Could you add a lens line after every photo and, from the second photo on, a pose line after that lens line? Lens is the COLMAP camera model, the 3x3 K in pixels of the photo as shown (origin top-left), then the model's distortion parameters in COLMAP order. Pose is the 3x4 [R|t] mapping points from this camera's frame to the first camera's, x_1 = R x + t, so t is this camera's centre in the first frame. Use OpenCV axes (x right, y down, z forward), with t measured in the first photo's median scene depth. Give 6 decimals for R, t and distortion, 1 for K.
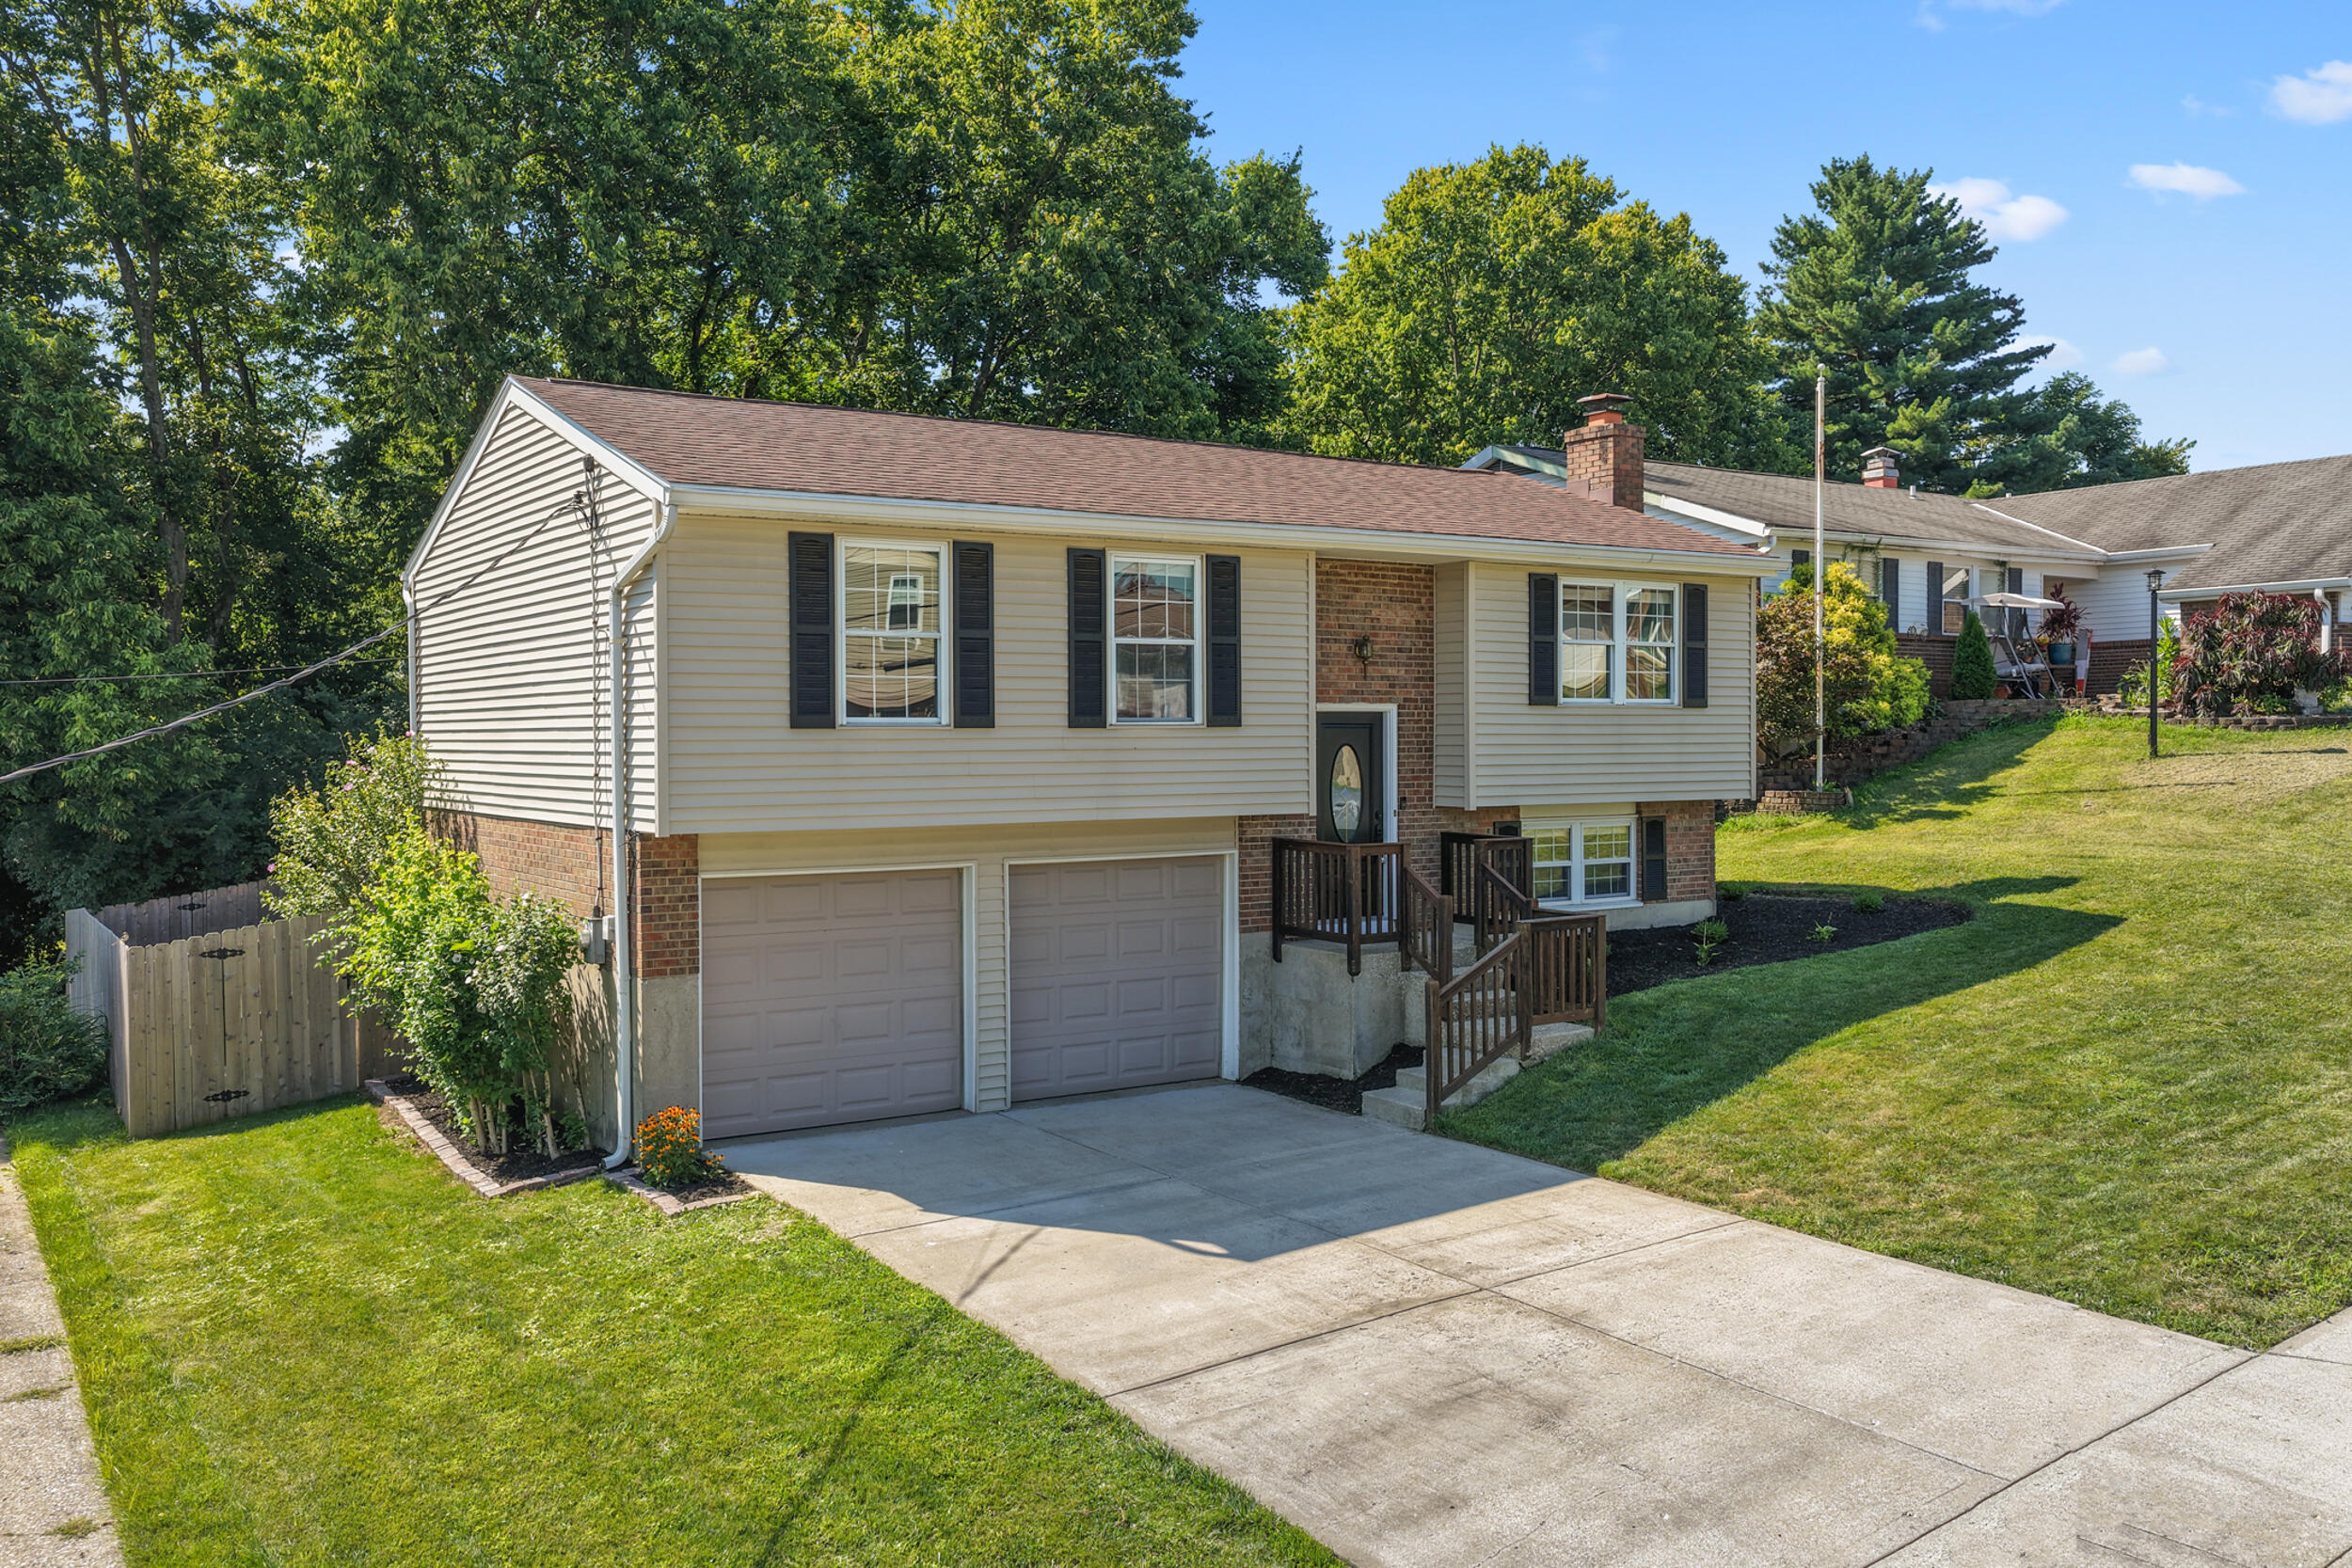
lens RADIAL K [[1962.1, 0, 1176.0], [0, 1962.1, 784.0], [0, 0, 1]] dist [0.031253, -0.001746]
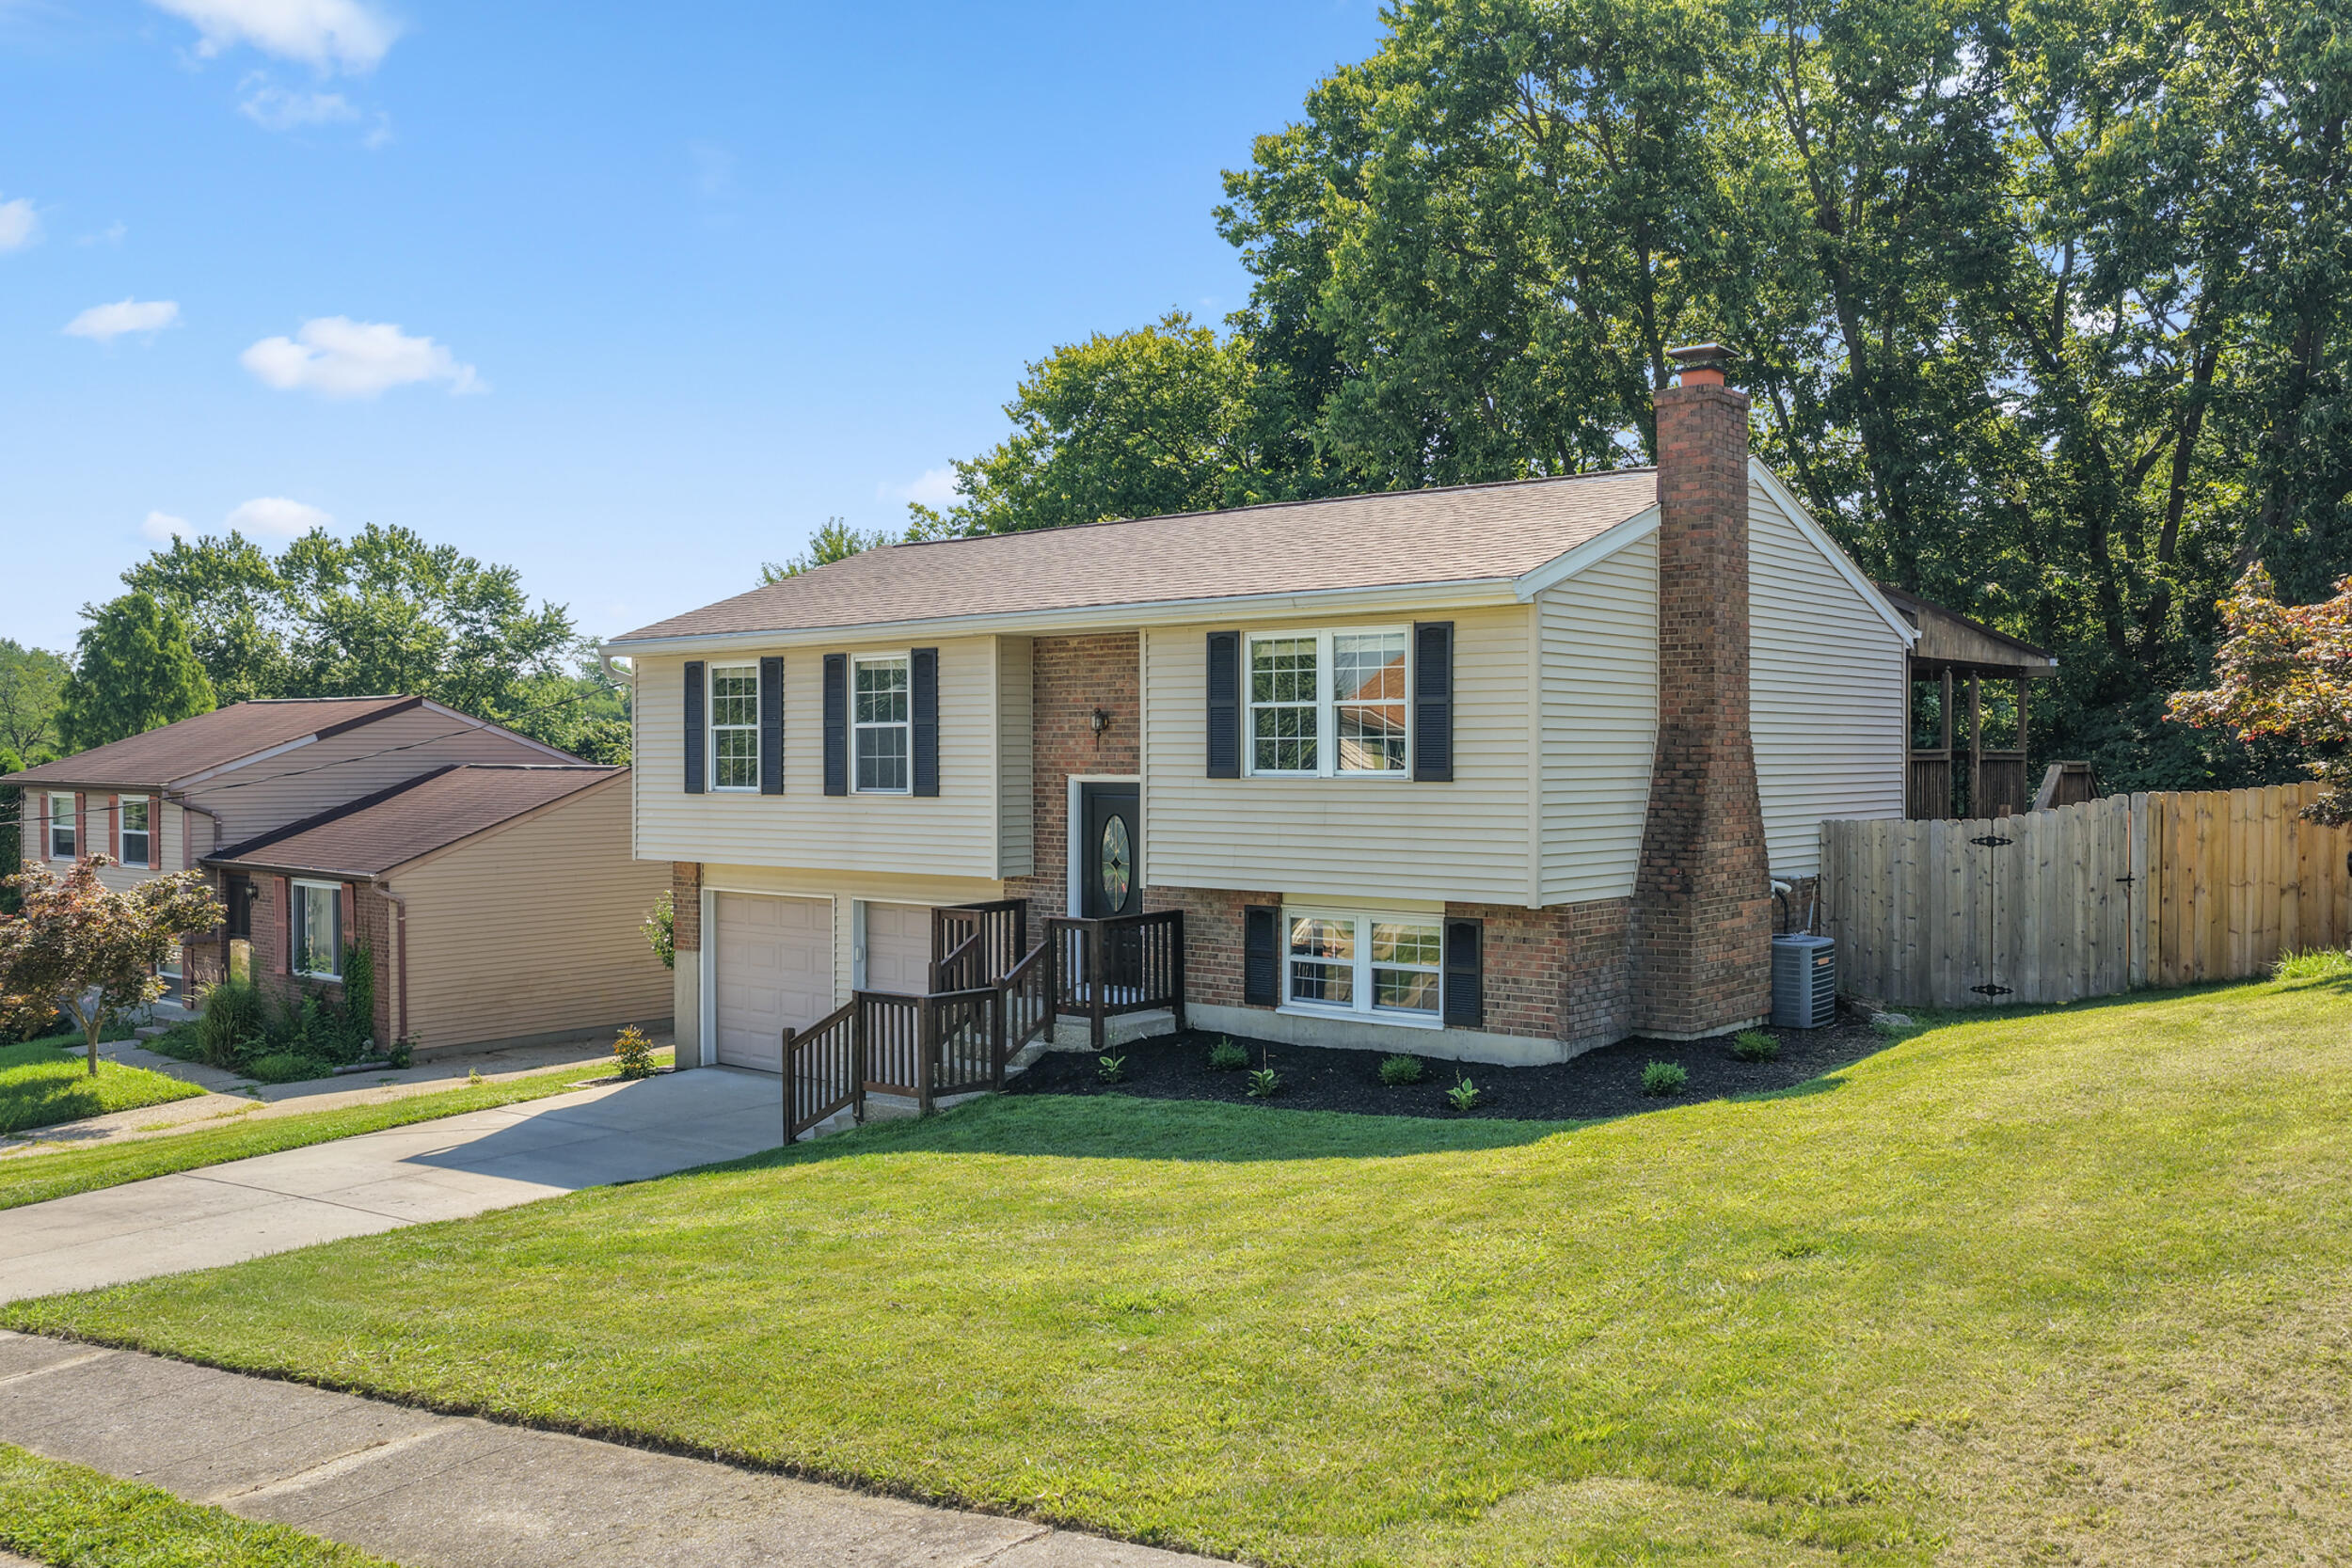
lens RADIAL K [[1962.1, 0, 1176.0], [0, 1962.1, 784.0], [0, 0, 1]] dist [0.031253, -0.001746]
pose [[0.282989, 0.026139, -0.958767, 1.152717], [-0.011794, 0.999648, 0.023772, -0.065168], [0.959051, 0.004581, 0.283197, 0.805053]]
